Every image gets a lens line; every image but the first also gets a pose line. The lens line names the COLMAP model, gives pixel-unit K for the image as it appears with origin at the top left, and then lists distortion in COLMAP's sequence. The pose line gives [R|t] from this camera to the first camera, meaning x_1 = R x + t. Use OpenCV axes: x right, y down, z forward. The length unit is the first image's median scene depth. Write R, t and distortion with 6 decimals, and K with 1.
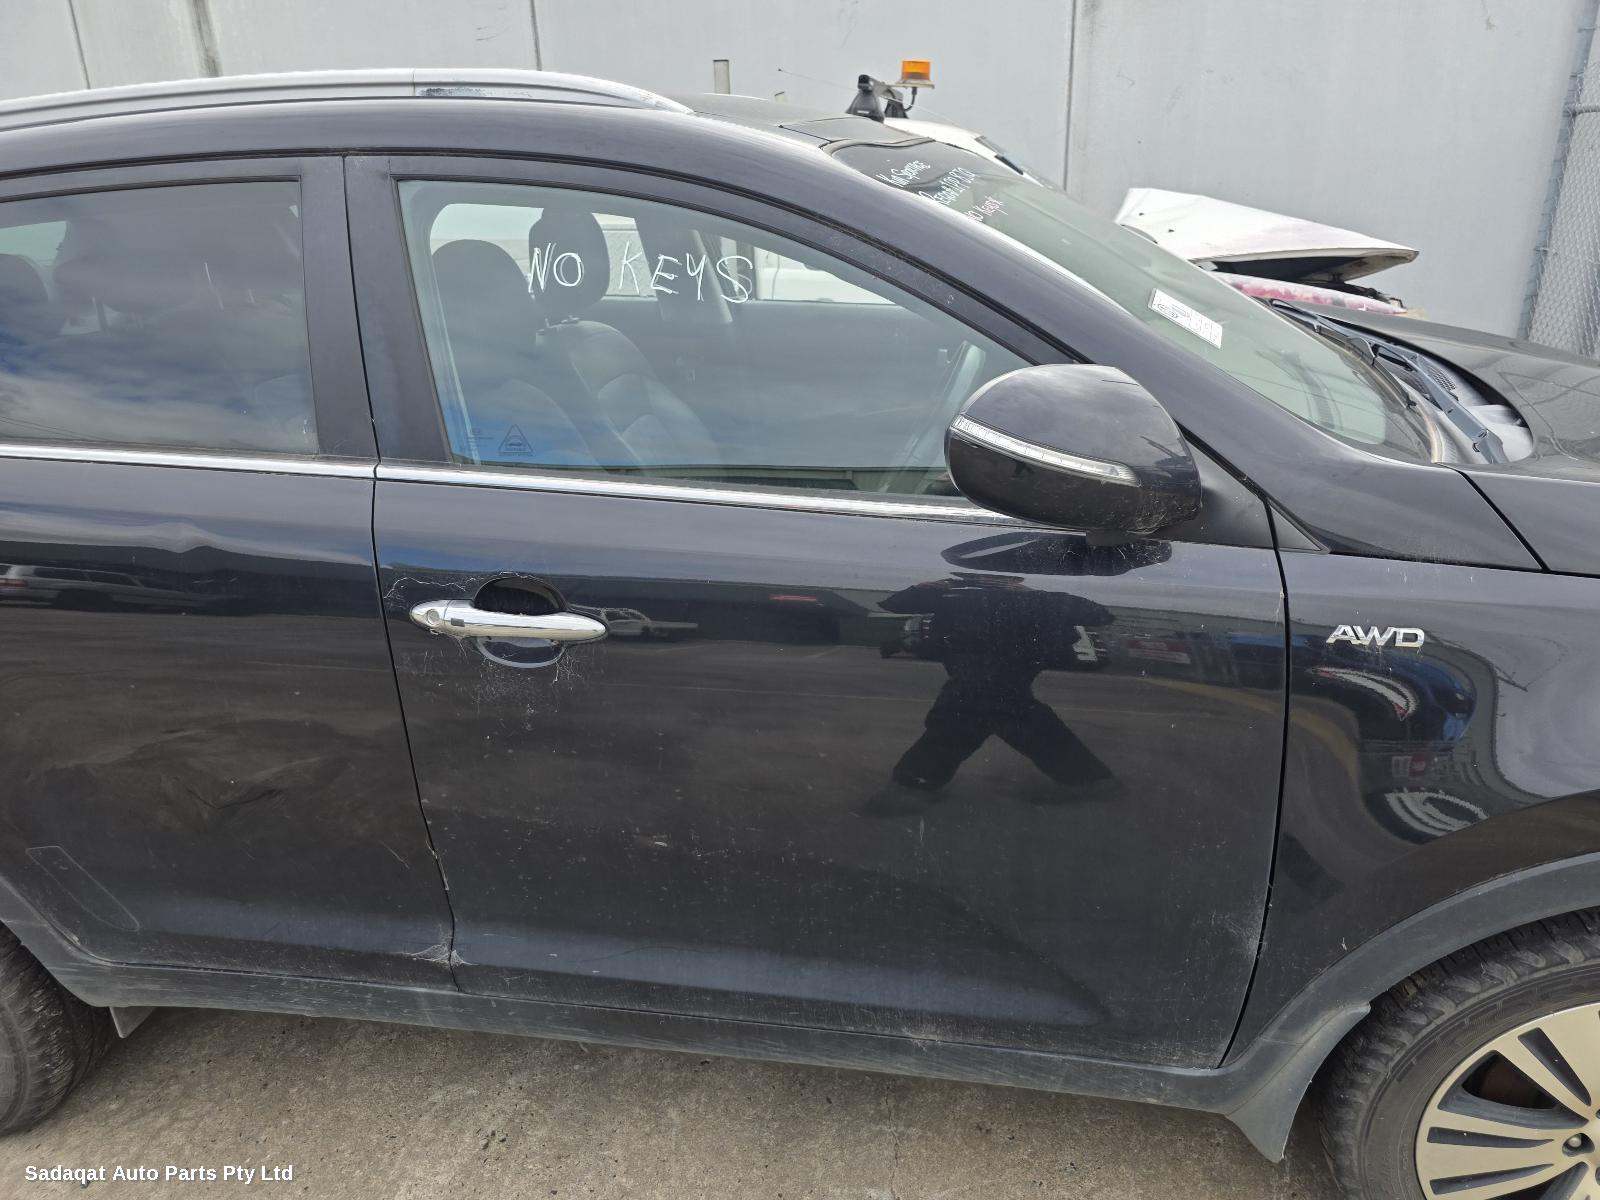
lens RADIAL K [[1181.9, 0, 798.1], [0, 1181.9, 540.2], [0, 0, 1]] dist [0.068465, -0.064641]
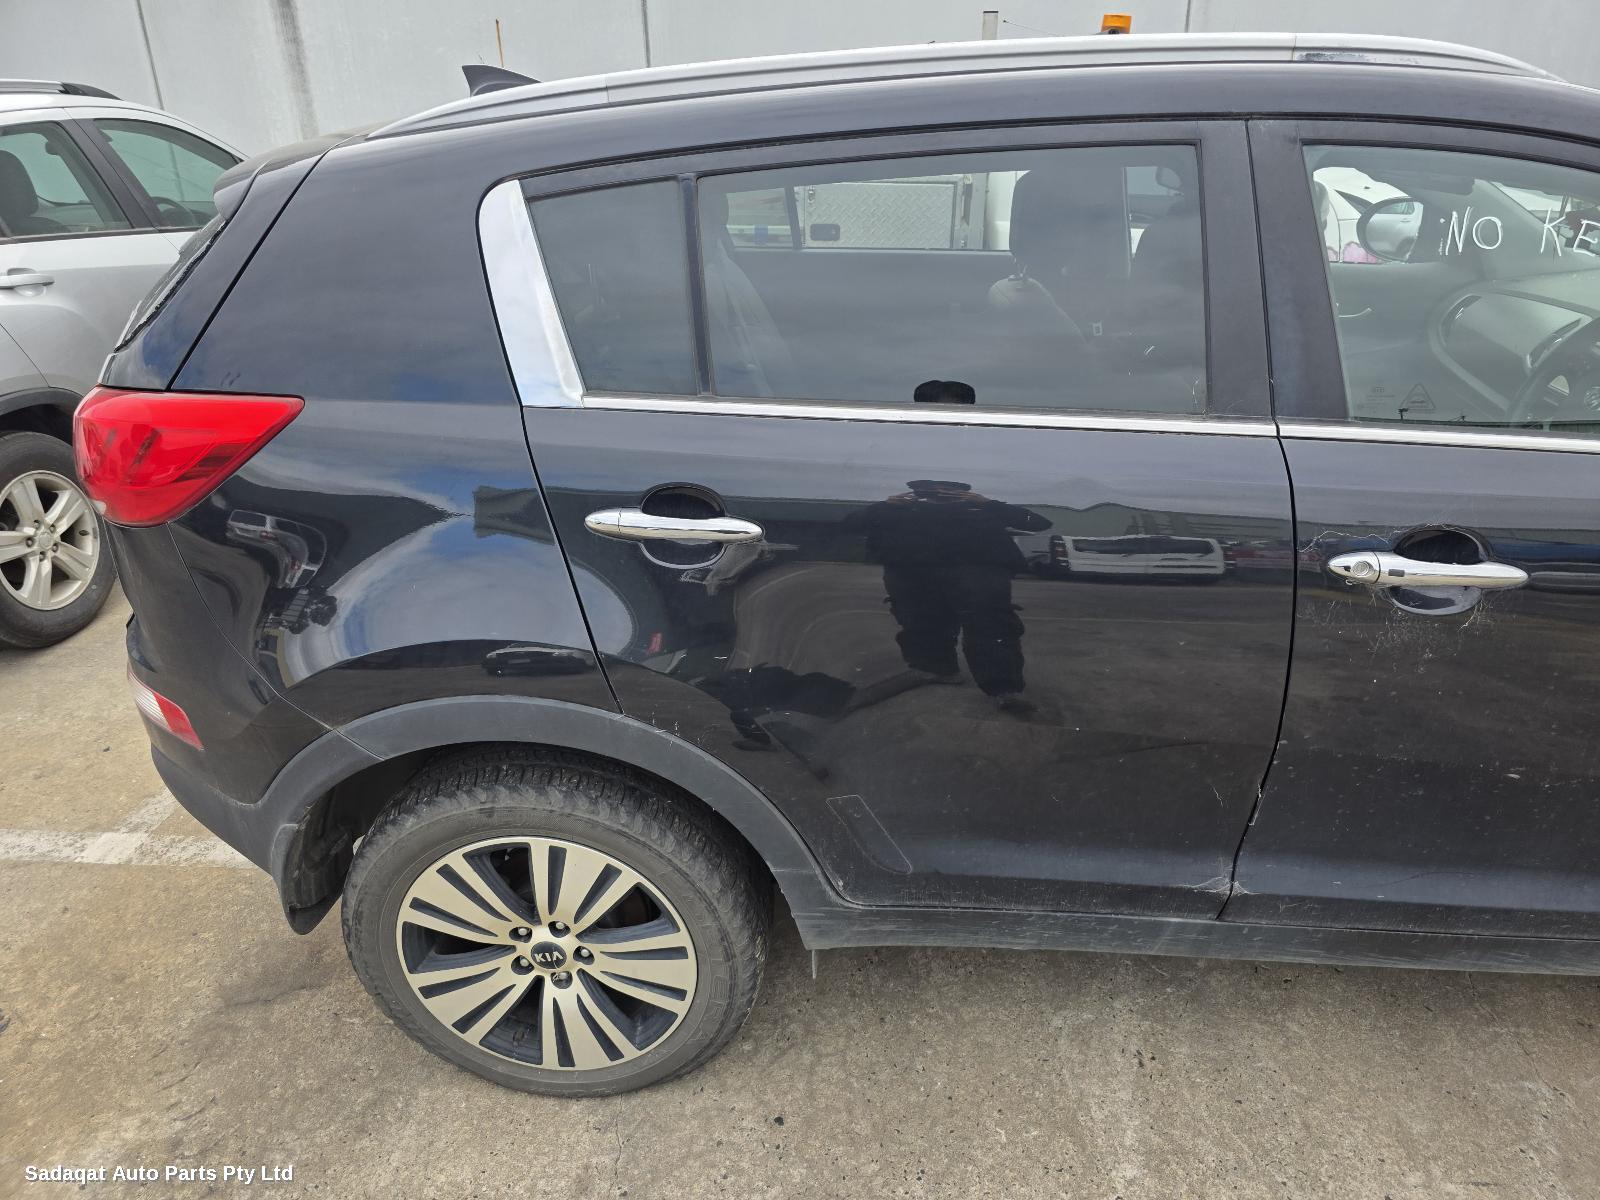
lens RADIAL K [[1181.9, 0, 786.4], [0, 1181.9, 554.5], [0, 0, 1]] dist [0.068465, -0.064641]
pose [[0.994723, -0.017159, 0.101153, -0.863127], [0.011504, 0.998352, 0.056222, -0.012232], [-0.101951, -0.054762, 0.993281, 0.002084]]
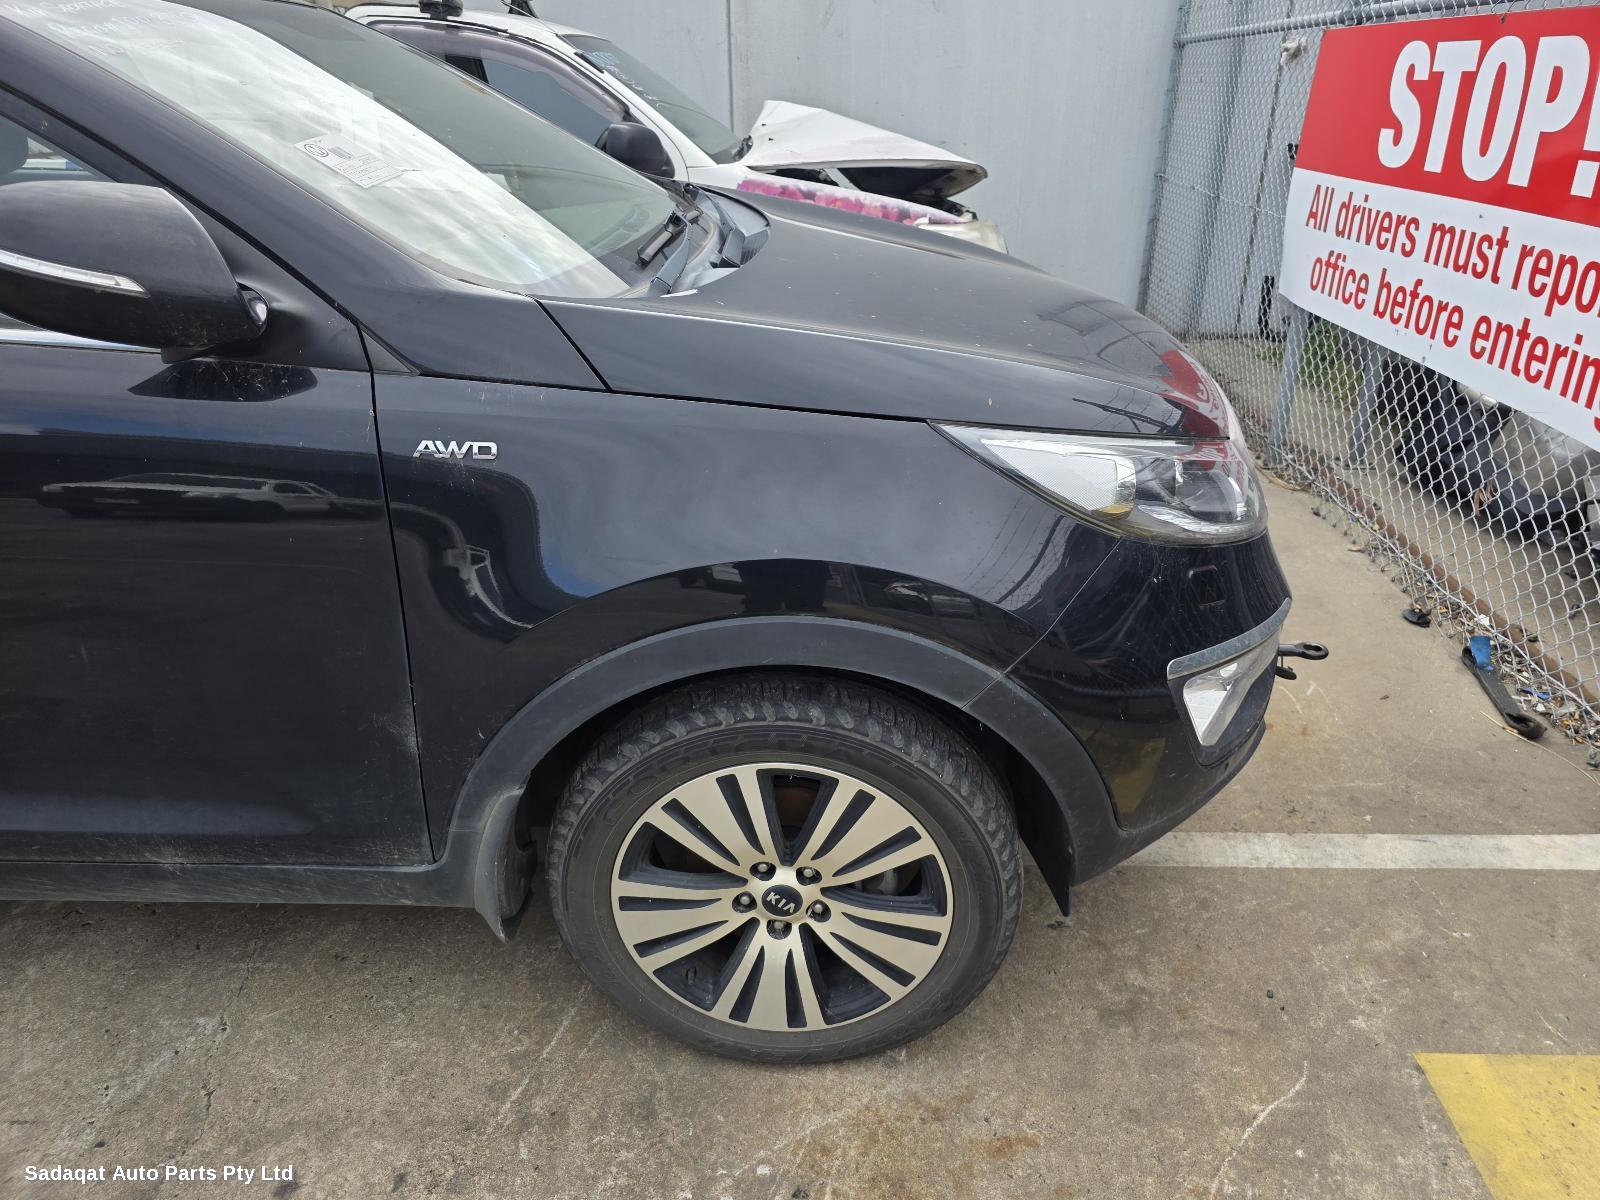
lens RADIAL K [[1181.9, 0, 845.6], [0, 1181.9, 562.9], [0, 0, 1]] dist [0.068465, -0.064641]
pose [[0.987804, -0.026239, 0.153476, 0.565205], [0.016035, 0.997601, 0.067346, 0.098440], [-0.154875, -0.064063, 0.985855, -0.122763]]
